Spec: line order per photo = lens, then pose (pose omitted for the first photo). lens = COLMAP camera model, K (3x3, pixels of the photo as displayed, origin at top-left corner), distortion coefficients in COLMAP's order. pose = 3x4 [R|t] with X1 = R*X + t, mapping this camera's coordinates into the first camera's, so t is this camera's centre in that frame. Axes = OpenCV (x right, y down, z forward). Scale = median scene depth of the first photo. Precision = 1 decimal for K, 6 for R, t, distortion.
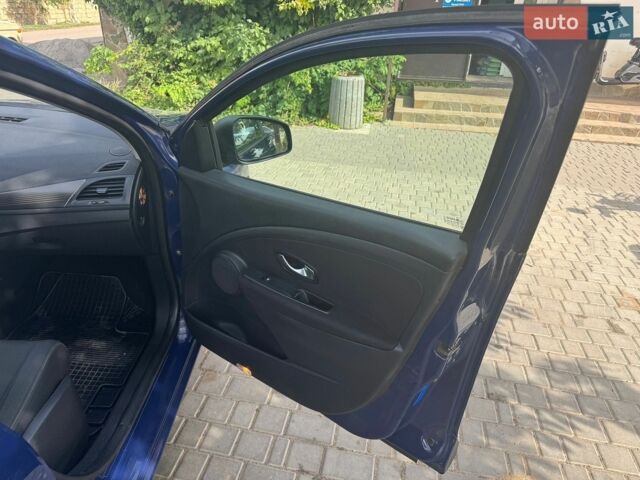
lens RADIAL K [[452.1, 0, 320.0], [0, 452.1, 240.0], [0, 0, 1]] dist [-0.006416, -0.001860]
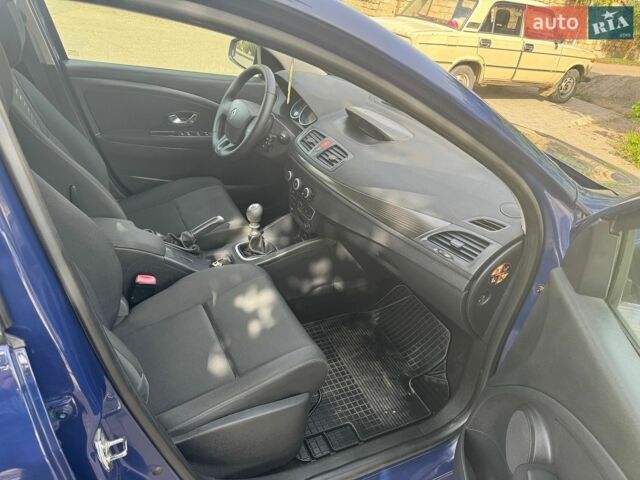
lens RADIAL K [[452.1, 0, 320.0], [0, 452.1, 240.0], [0, 0, 1]] dist [-0.006416, -0.001860]
pose [[0.447011, 0.450261, -0.772946, 0.031752], [-0.496968, 0.843466, 0.203934, -0.157102], [0.743777, 0.292969, 0.600804, 0.323317]]
